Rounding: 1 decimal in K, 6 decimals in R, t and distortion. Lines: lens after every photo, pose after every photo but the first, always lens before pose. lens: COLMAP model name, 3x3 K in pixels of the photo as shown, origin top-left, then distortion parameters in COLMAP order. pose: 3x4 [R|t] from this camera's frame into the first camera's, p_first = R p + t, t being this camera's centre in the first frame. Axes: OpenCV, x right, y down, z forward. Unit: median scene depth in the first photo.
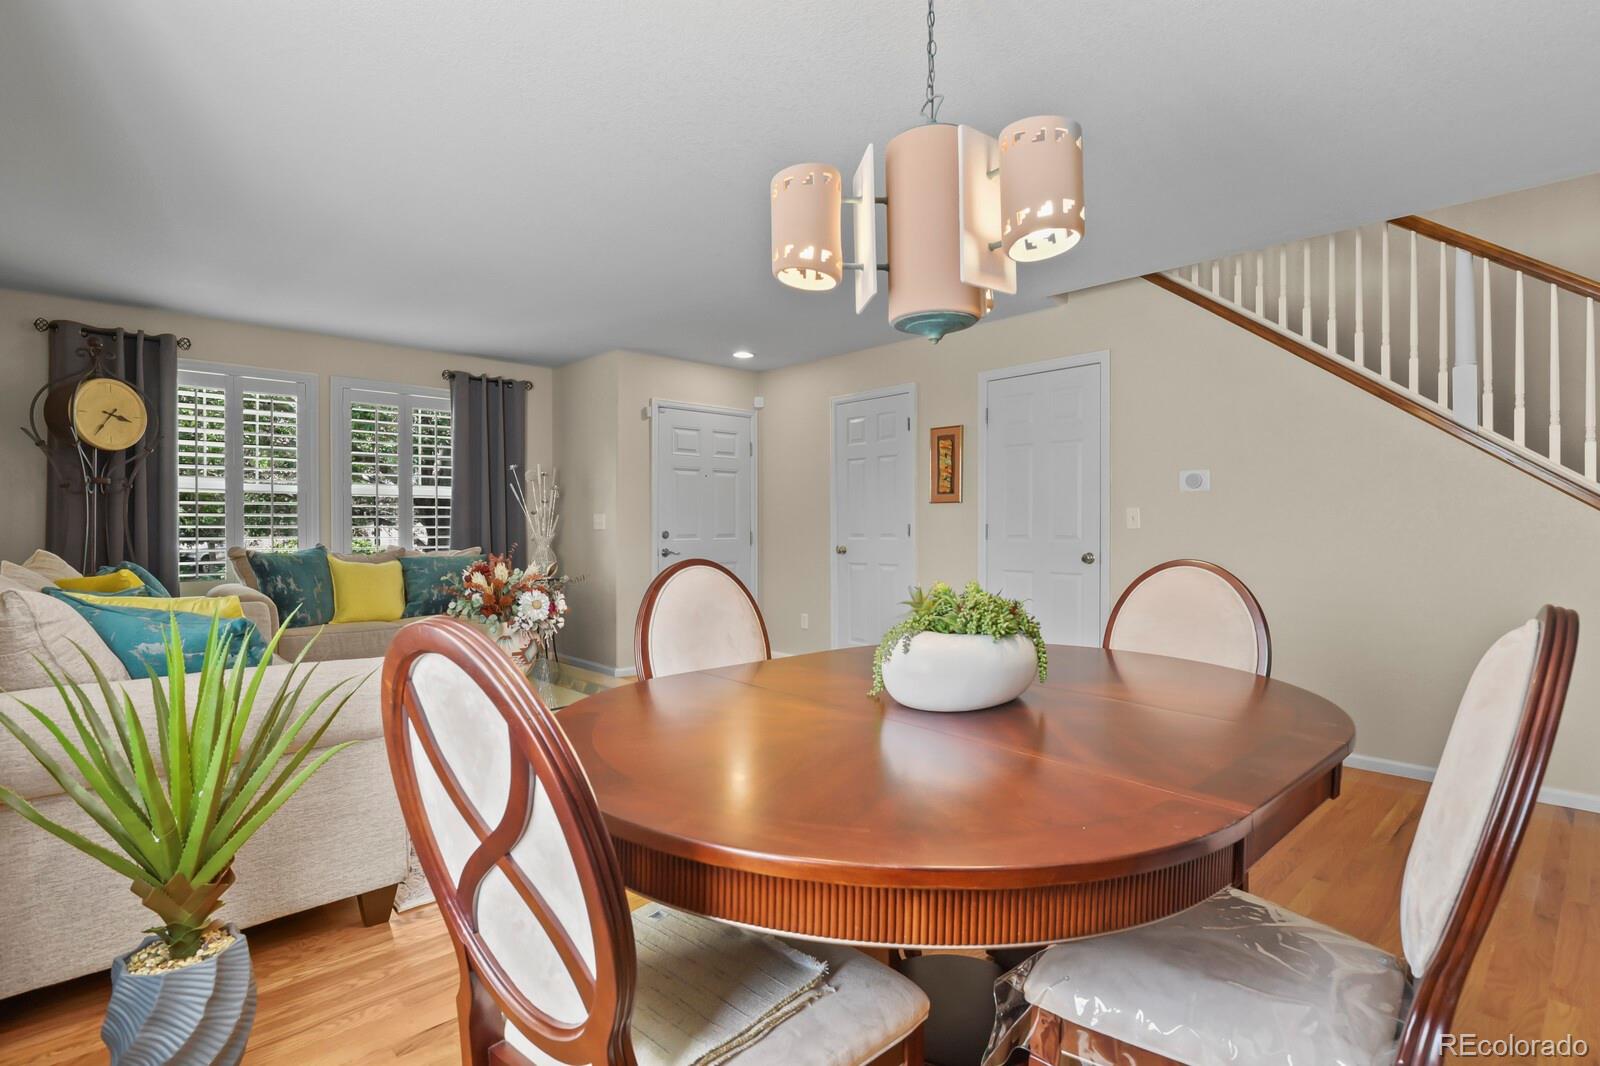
lens RADIAL K [[776.6, 0, 804.4], [0, 776.6, 527.0], [0, 0, 1]] dist [-0.007307, -0.005728]
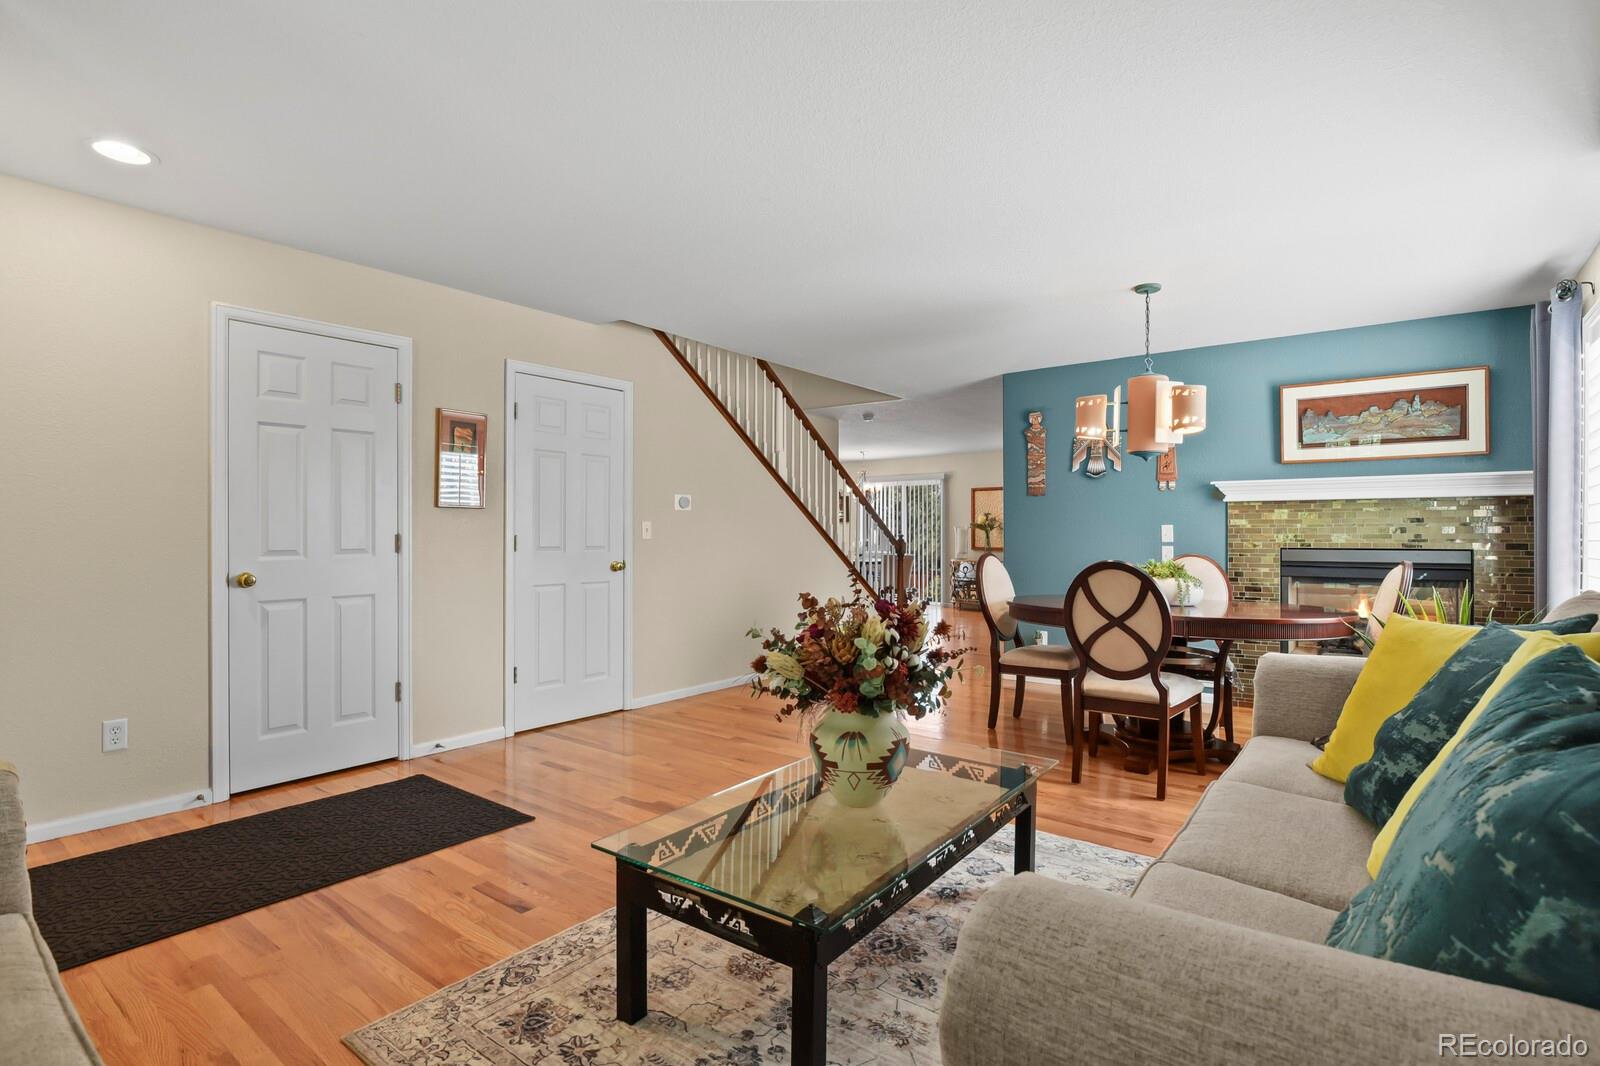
lens RADIAL K [[776.6, 0, 808.6], [0, 776.6, 534.0], [0, 0, 1]] dist [-0.007307, -0.005728]
pose [[-0.157171, 0.001449, 0.987570, -0.661381], [0.001189, 0.999998, -0.001278, -0.003127], [-0.987571, 0.000973, -0.157173, 0.790016]]
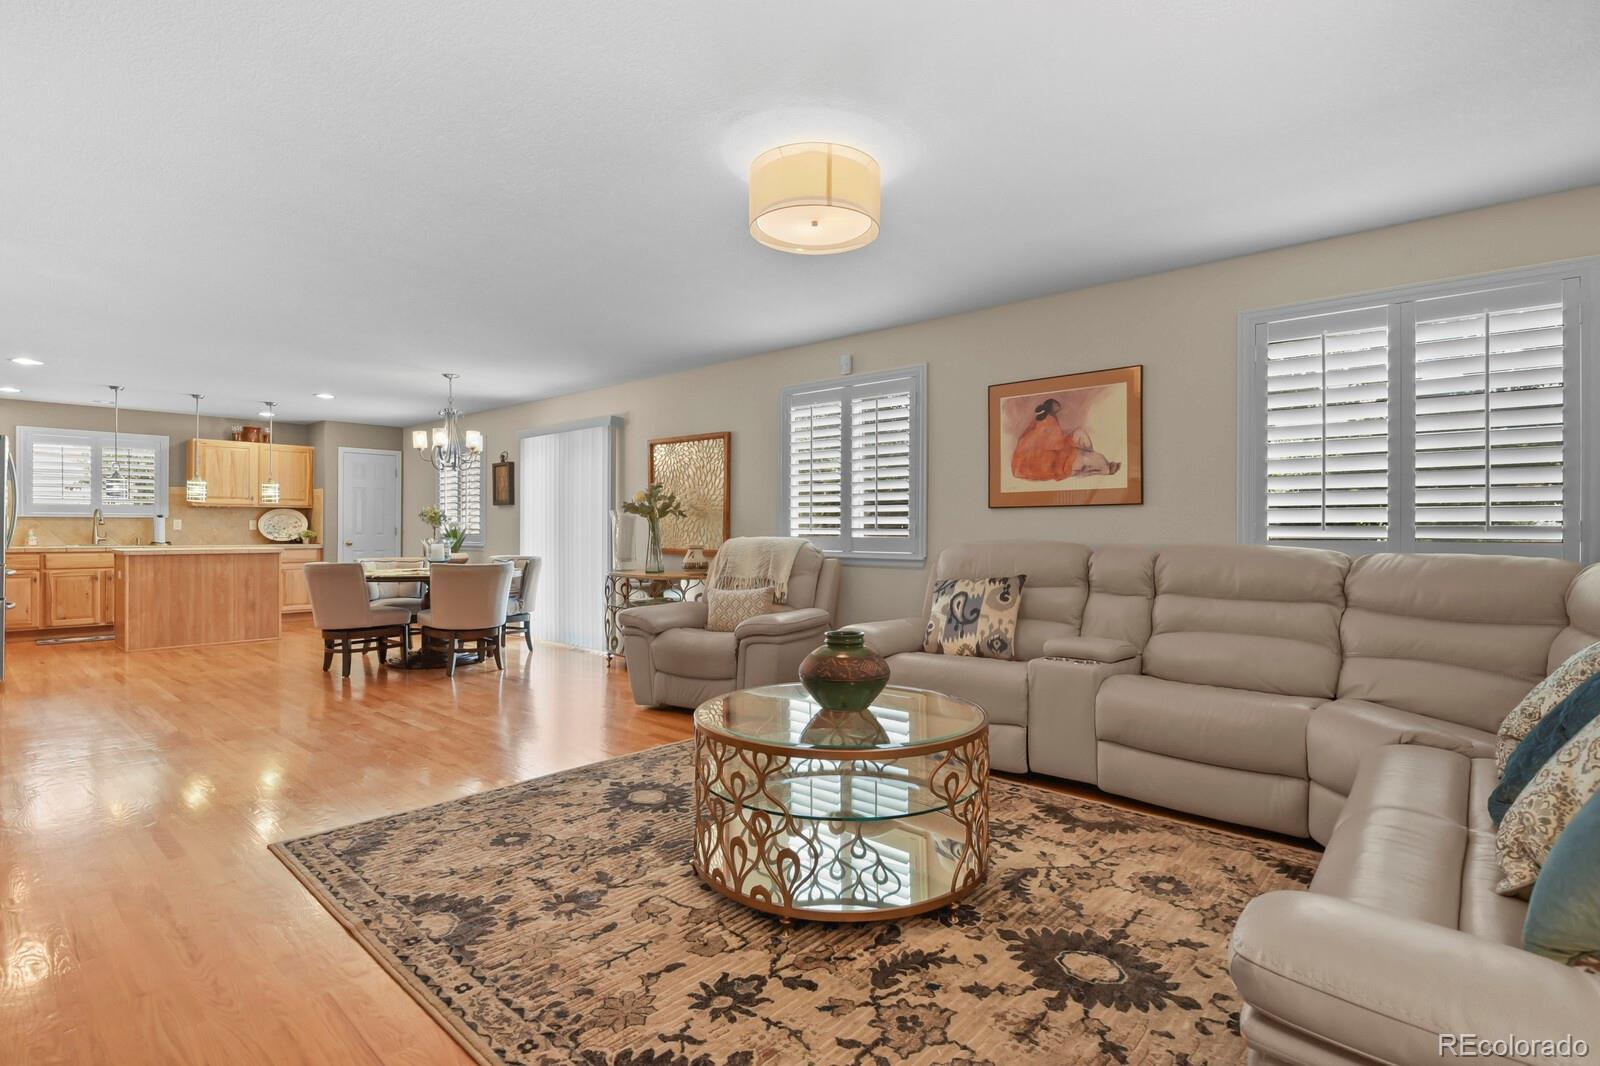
lens RADIAL K [[776.6, 0, 807.8], [0, 776.6, 529.6], [0, 0, 1]] dist [-0.007307, -0.005728]
pose [[-0.098886, -0.001626, 0.995097, 0.281045], [0.002892, 0.999994, 0.001921, 0.001834], [-0.995095, 0.003068, -0.098881, -0.201345]]
